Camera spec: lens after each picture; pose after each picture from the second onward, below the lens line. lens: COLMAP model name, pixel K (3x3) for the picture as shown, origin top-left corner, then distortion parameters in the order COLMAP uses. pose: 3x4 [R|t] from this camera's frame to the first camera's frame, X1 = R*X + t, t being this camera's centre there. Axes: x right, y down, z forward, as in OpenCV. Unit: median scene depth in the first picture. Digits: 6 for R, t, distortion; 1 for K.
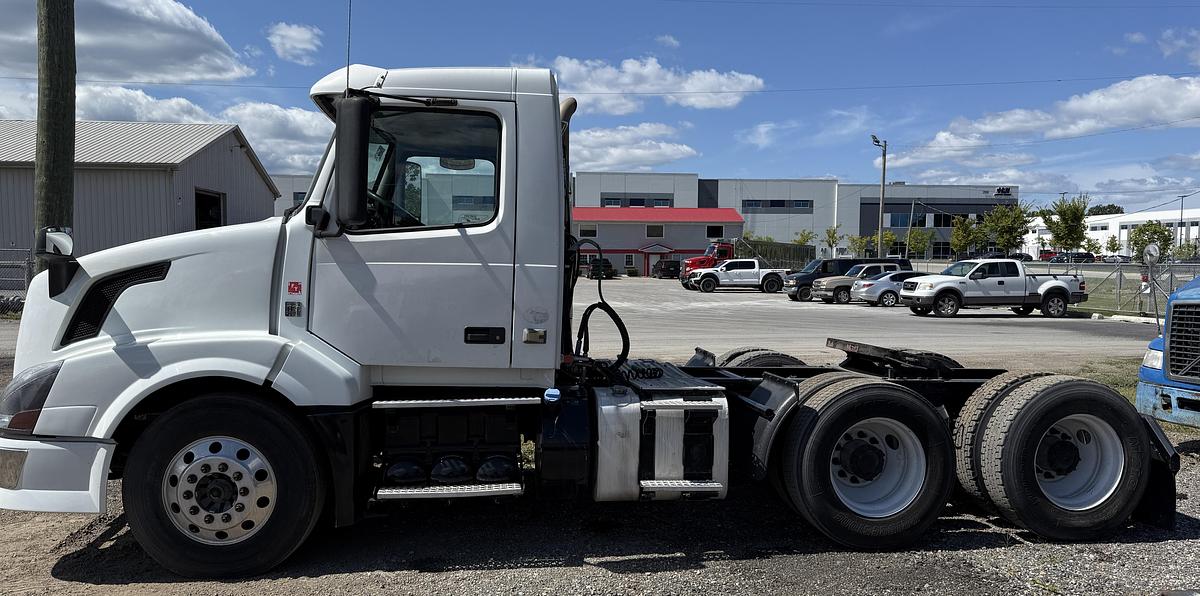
lens RADIAL K [[890.0, 0, 600.0], [0, 890.0, 263.2], [0, 0, 1]] dist [0.001467, 0.003184]
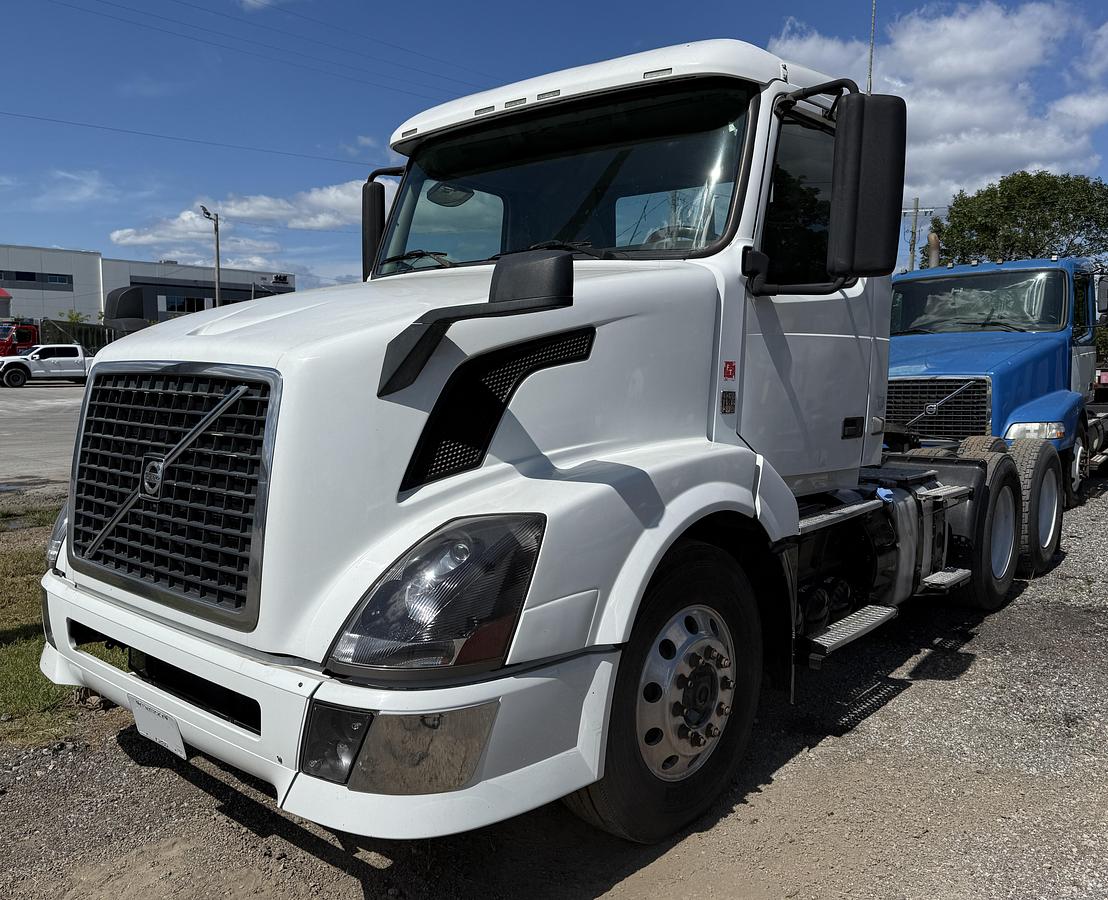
lens RADIAL K [[944.7, 0, 552.7], [0, 944.7, 385.2], [0, 0, 1]] dist [0.007299, -0.004681]
pose [[0.718479, -0.020462, 0.695247, -0.116587], [-0.003750, 0.999439, 0.033289, 0.001873], [-0.695538, -0.026525, 0.717999, 0.071437]]
